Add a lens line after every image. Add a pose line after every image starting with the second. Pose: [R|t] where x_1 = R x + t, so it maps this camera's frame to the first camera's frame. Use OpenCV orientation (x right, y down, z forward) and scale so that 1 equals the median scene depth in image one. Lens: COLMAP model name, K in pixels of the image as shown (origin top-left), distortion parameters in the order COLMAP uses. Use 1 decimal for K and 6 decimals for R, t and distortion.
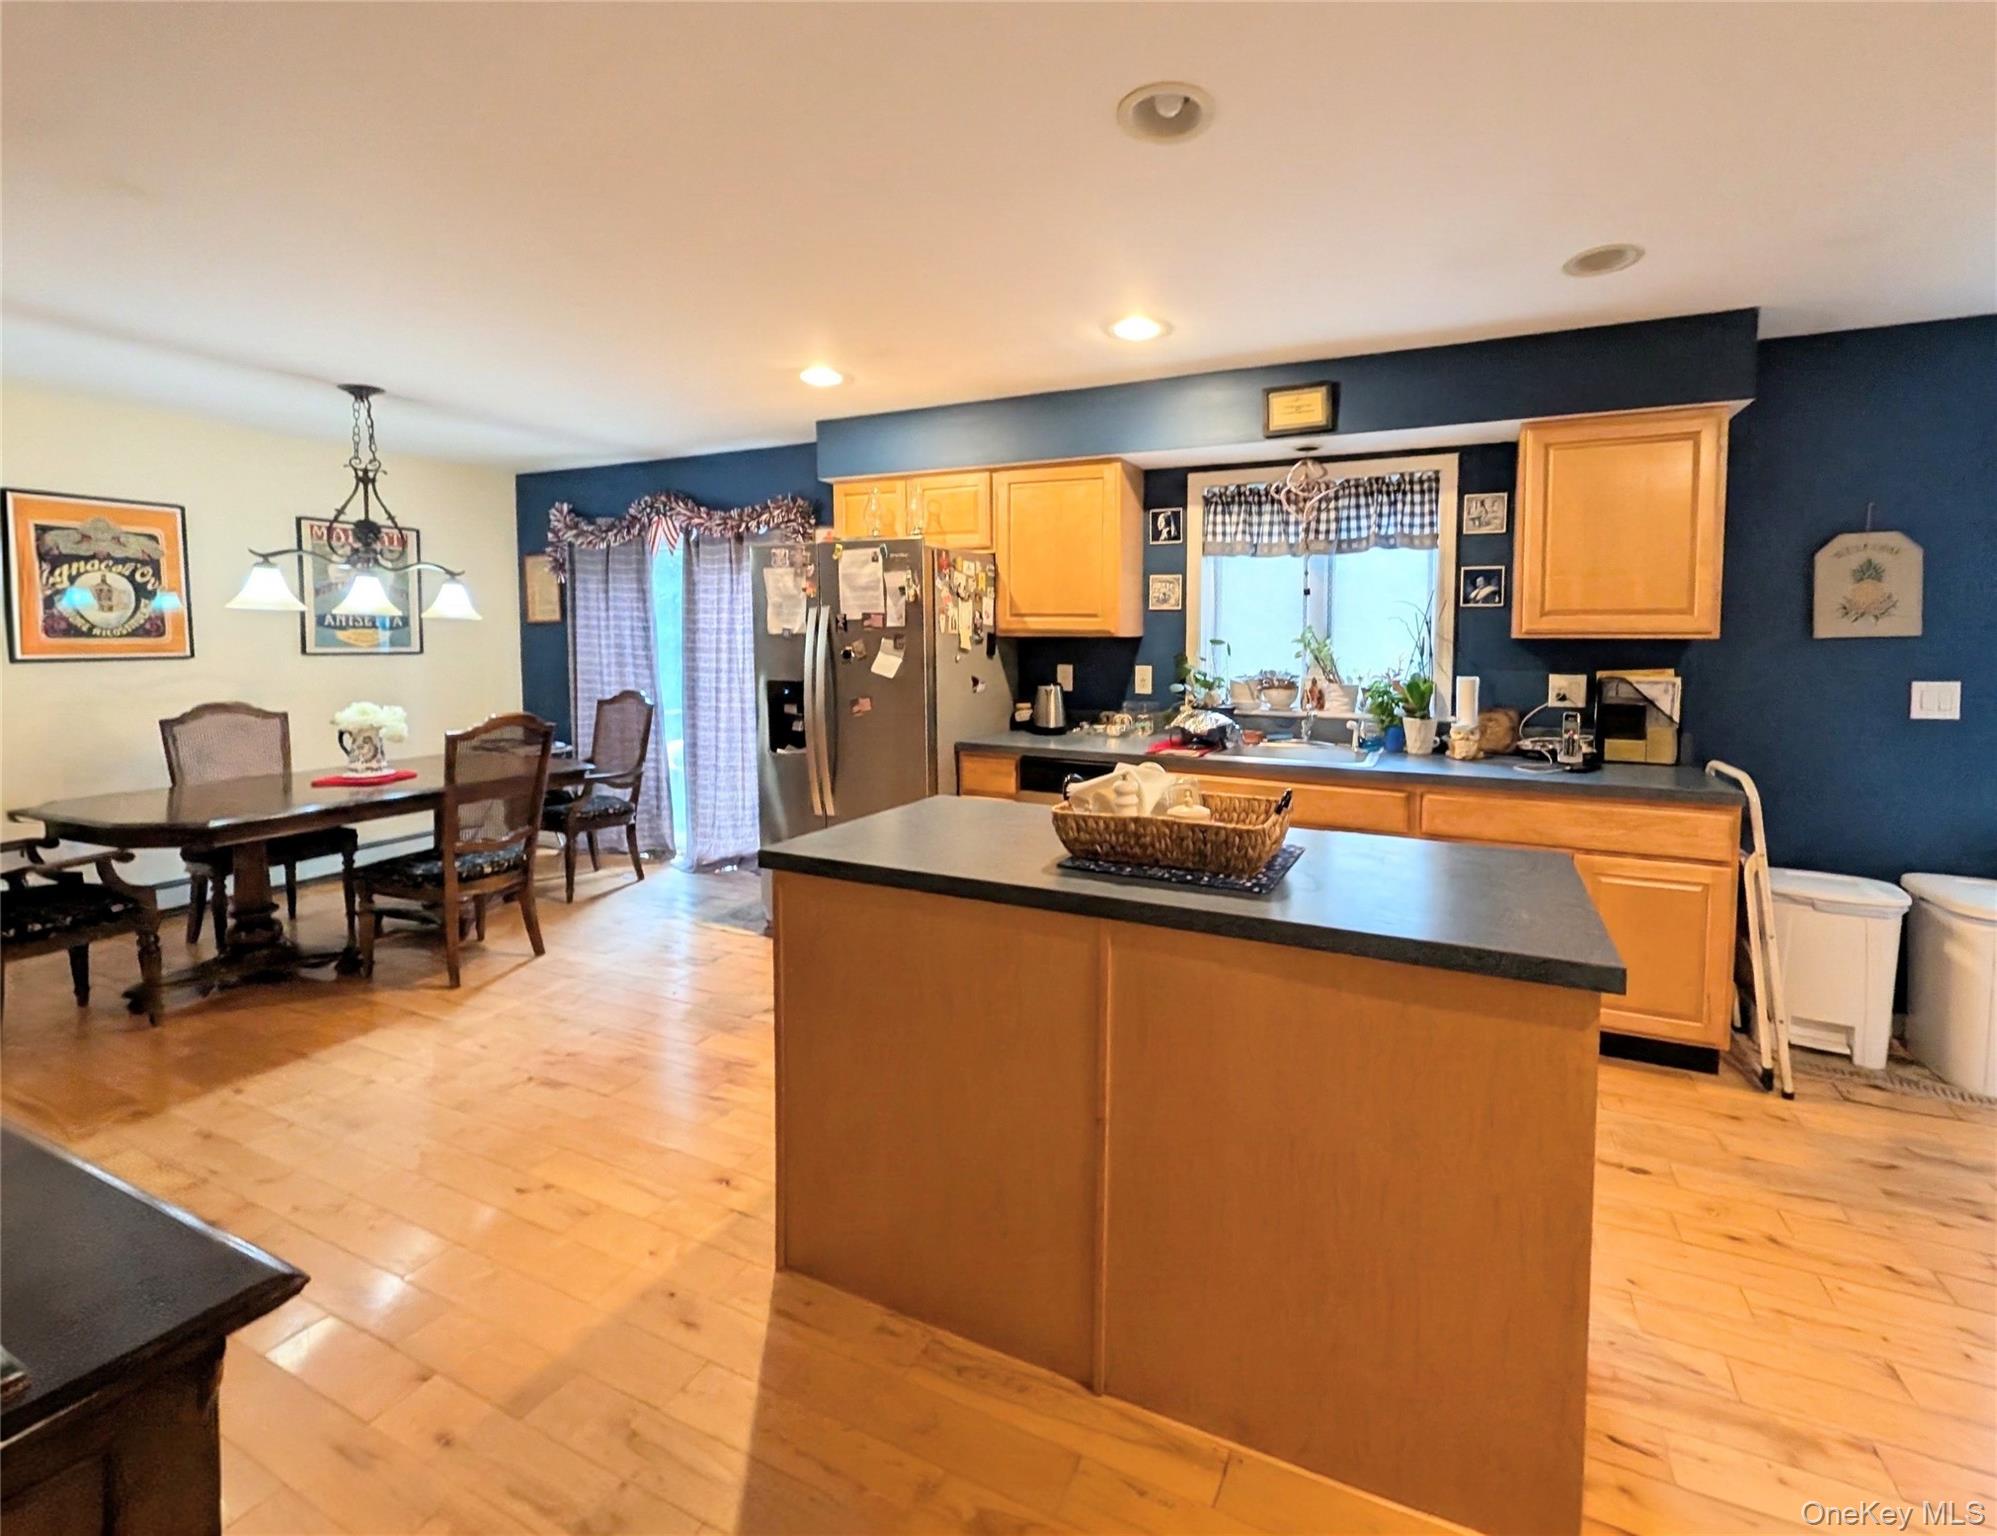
lens RADIAL K [[831.2, 0, 1112.5], [0, 831.2, 685.6], [0, 0, 1]] dist [0.000732, -0.000083]
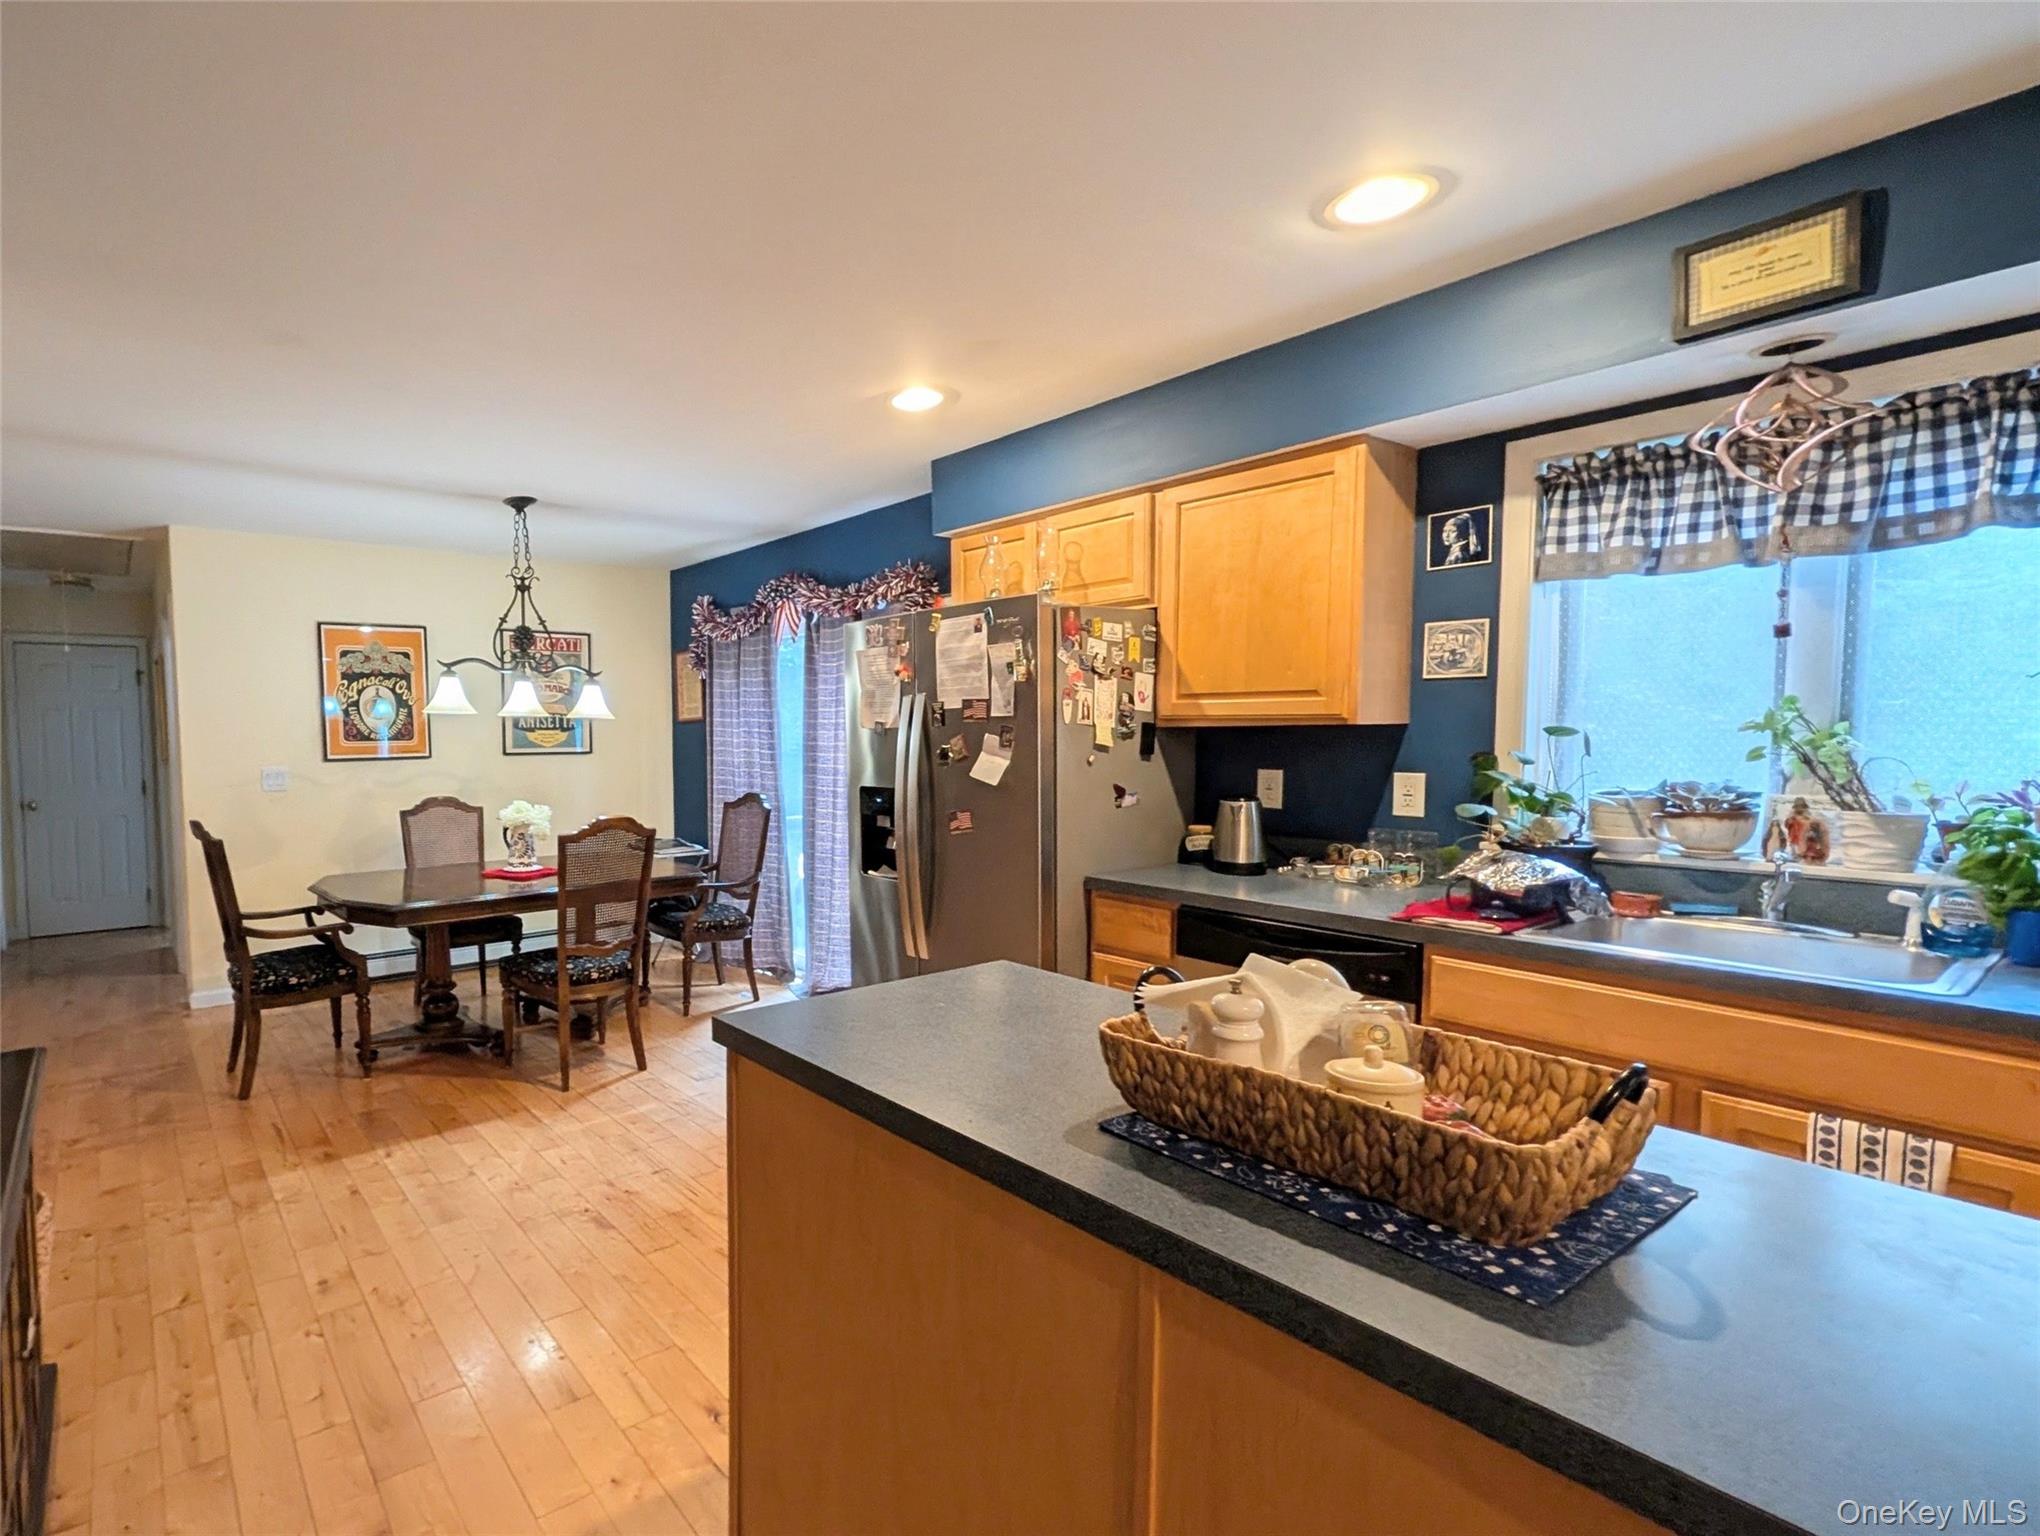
lens RADIAL K [[985.4, 0, 764.7], [0, 985.4, 796.8], [0, 0, 1]] dist [0.001814, -0.000516]
pose [[0.828648, 0.022859, -0.559303, 0.053904], [-0.017697, 0.999736, 0.014642, -0.008052], [0.559490, -0.002235, 0.828834, 0.139616]]
